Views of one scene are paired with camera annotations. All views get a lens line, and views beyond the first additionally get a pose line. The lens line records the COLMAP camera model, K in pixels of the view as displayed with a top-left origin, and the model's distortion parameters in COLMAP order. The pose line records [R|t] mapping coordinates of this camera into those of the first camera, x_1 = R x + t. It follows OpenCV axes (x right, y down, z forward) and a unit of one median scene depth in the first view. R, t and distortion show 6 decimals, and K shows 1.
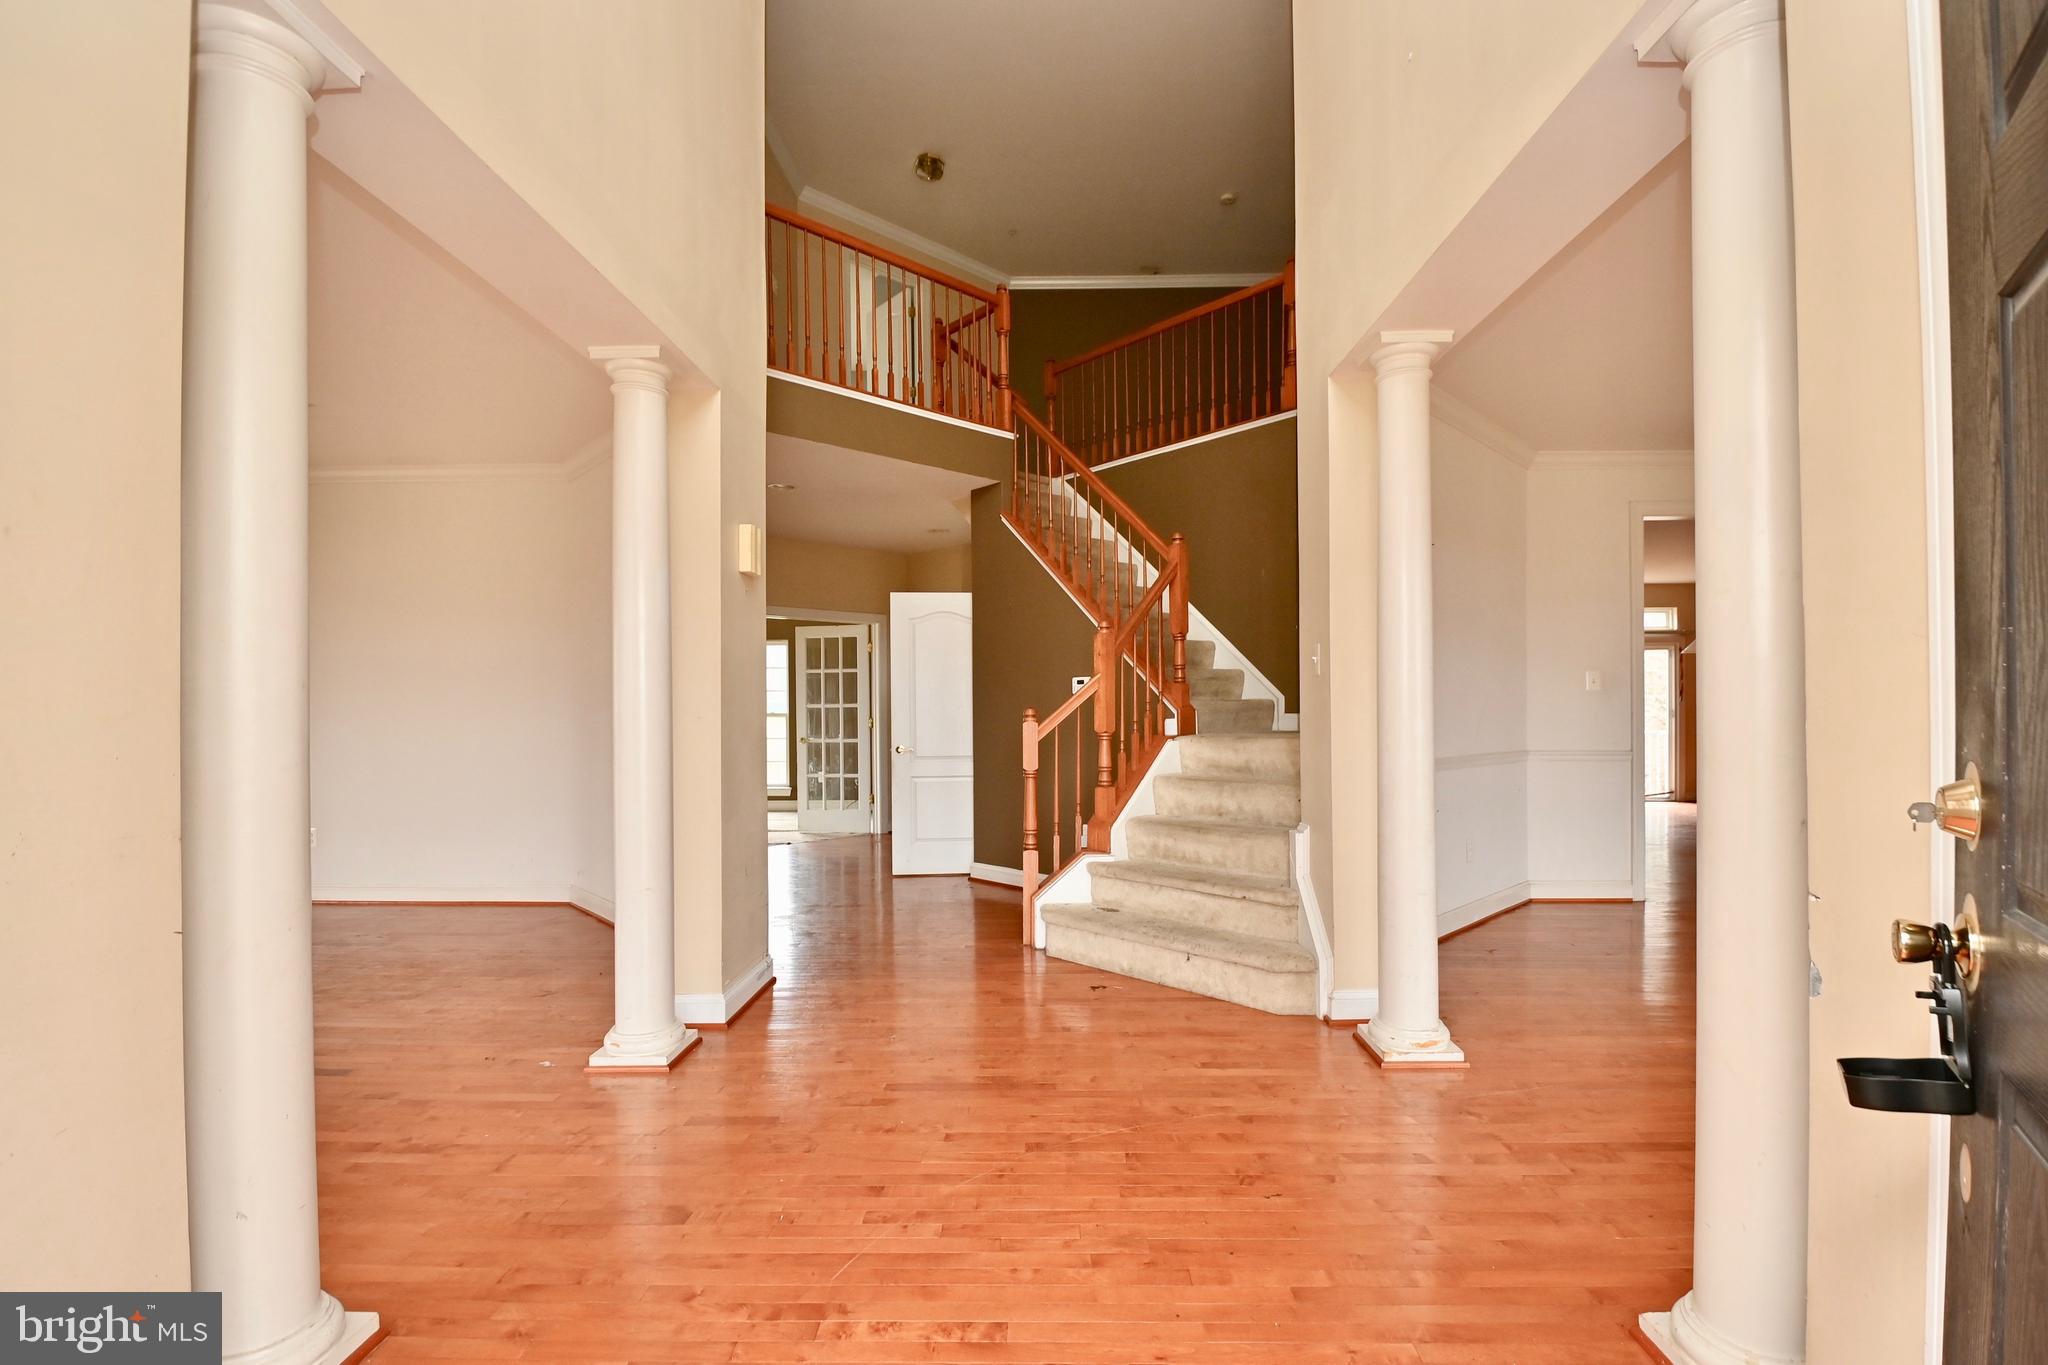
lens RADIAL K [[896.3, 0, 1039.2], [0, 896.3, 712.2], [0, 0, 1]] dist [0.023605, -0.028100]
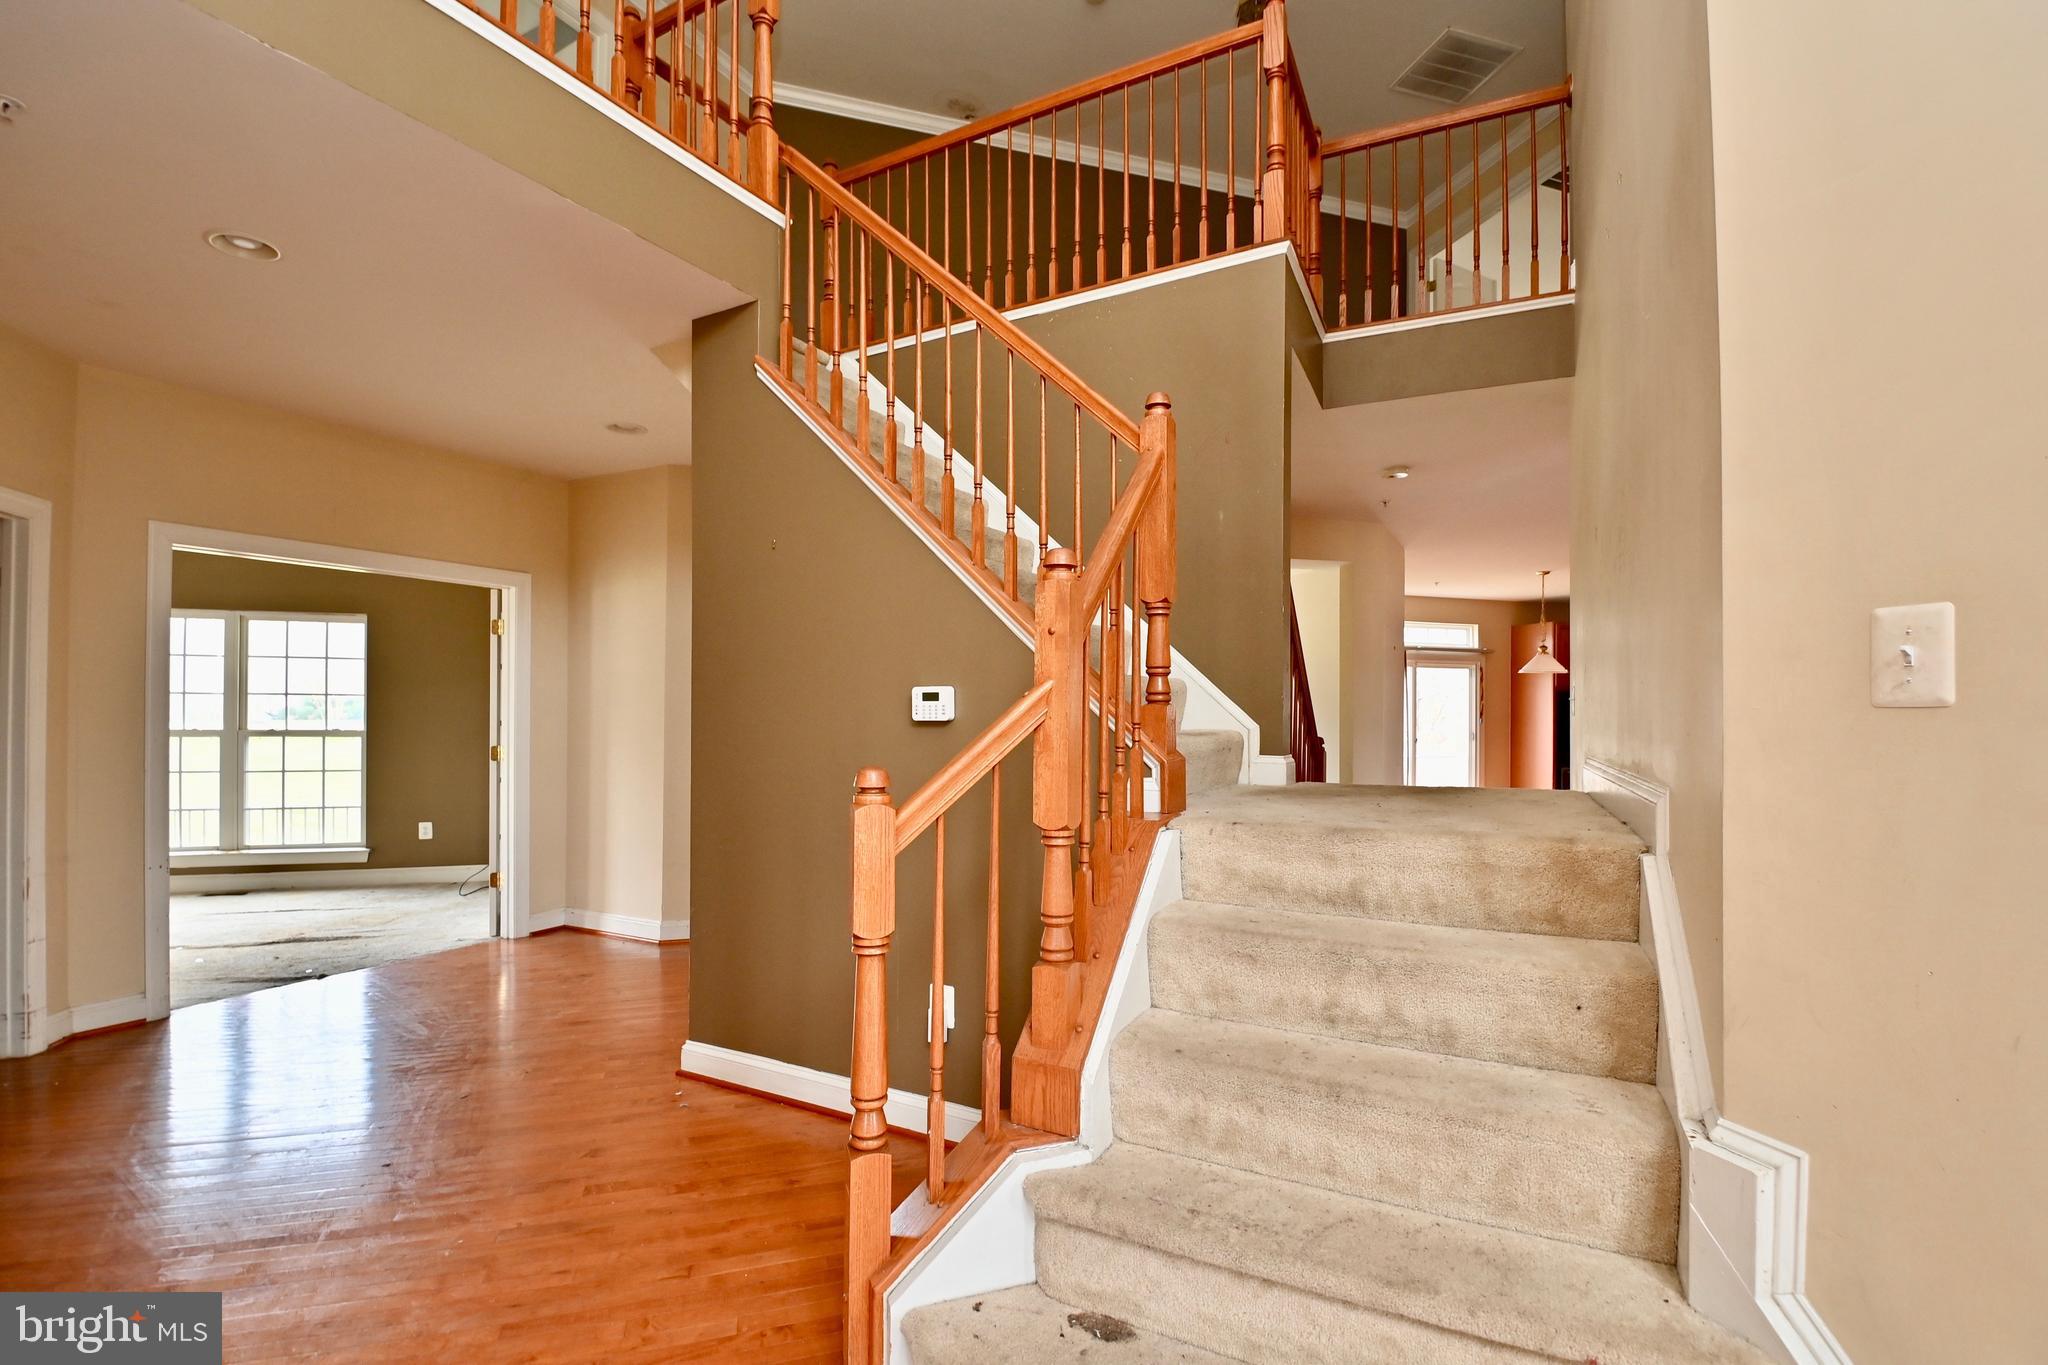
lens RADIAL K [[896.3, 0, 1039.2], [0, 896.3, 712.2], [0, 0, 1]] dist [0.023605, -0.028100]
pose [[0.951555, 0.012676, 0.307218, -0.058308], [-0.009994, 0.999897, -0.010302, -0.024434], [-0.307317, 0.006732, 0.951583, 0.613067]]
